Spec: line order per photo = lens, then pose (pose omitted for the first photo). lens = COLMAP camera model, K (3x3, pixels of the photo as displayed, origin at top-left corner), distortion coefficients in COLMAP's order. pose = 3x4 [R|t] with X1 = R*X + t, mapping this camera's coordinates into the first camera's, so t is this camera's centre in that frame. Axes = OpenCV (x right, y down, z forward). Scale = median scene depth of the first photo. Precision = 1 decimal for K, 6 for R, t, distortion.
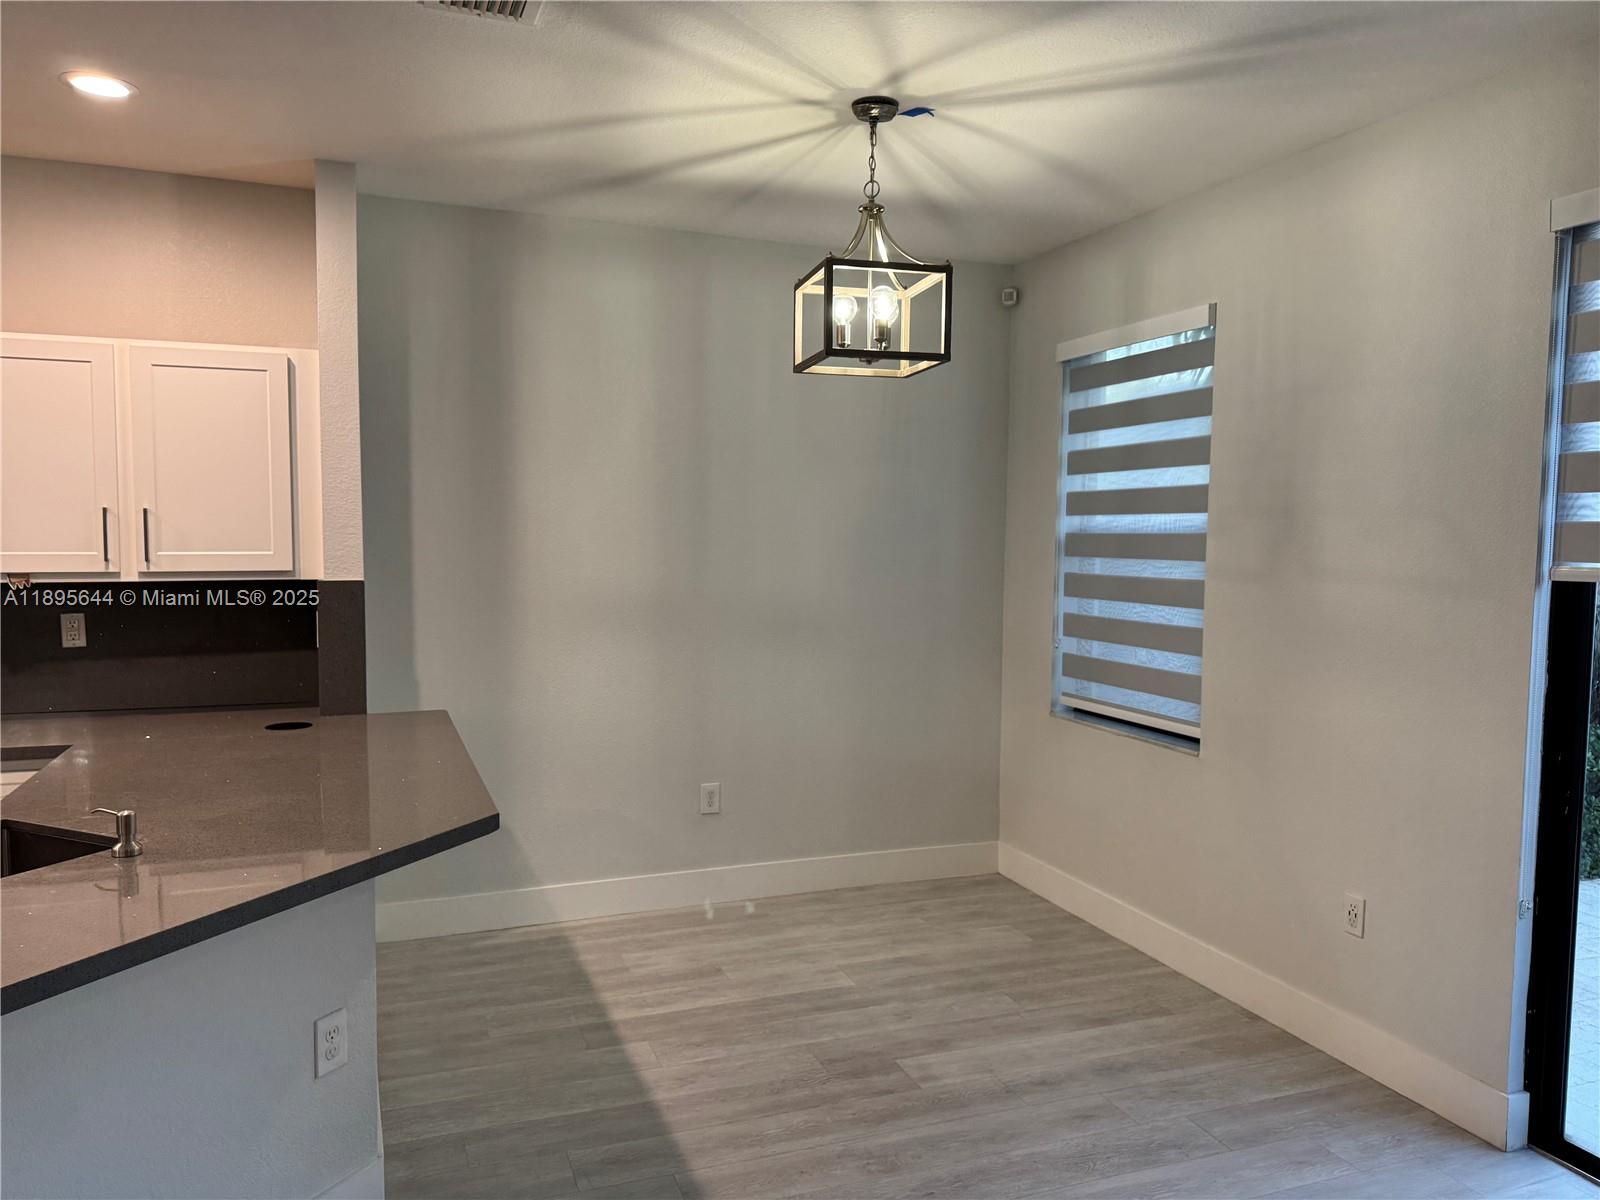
lens RADIAL K [[1125.8, 0, 786.1], [0, 1125.8, 599.3], [0, 0, 1]] dist [0.048542, -0.064828]
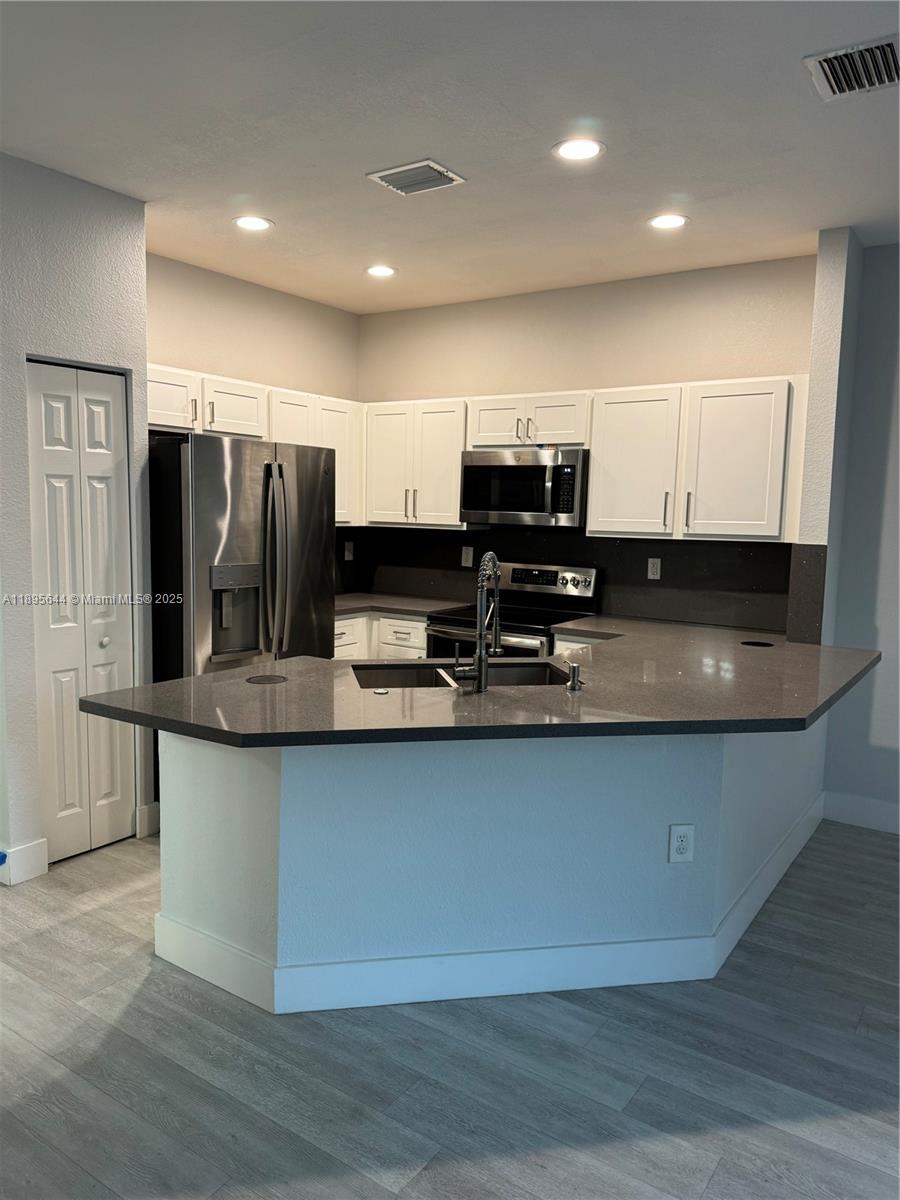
lens RADIAL K [[844.4, 0, 448.1], [0, 844.4, 608.2], [0, 0, 1]] dist [0.048542, -0.064828]
pose [[0.574462, 0.101882, -0.812166, 0.202698], [-0.069243, 0.994716, 0.075805, 0.012399], [0.815597, 0.012689, 0.578481, 0.065639]]
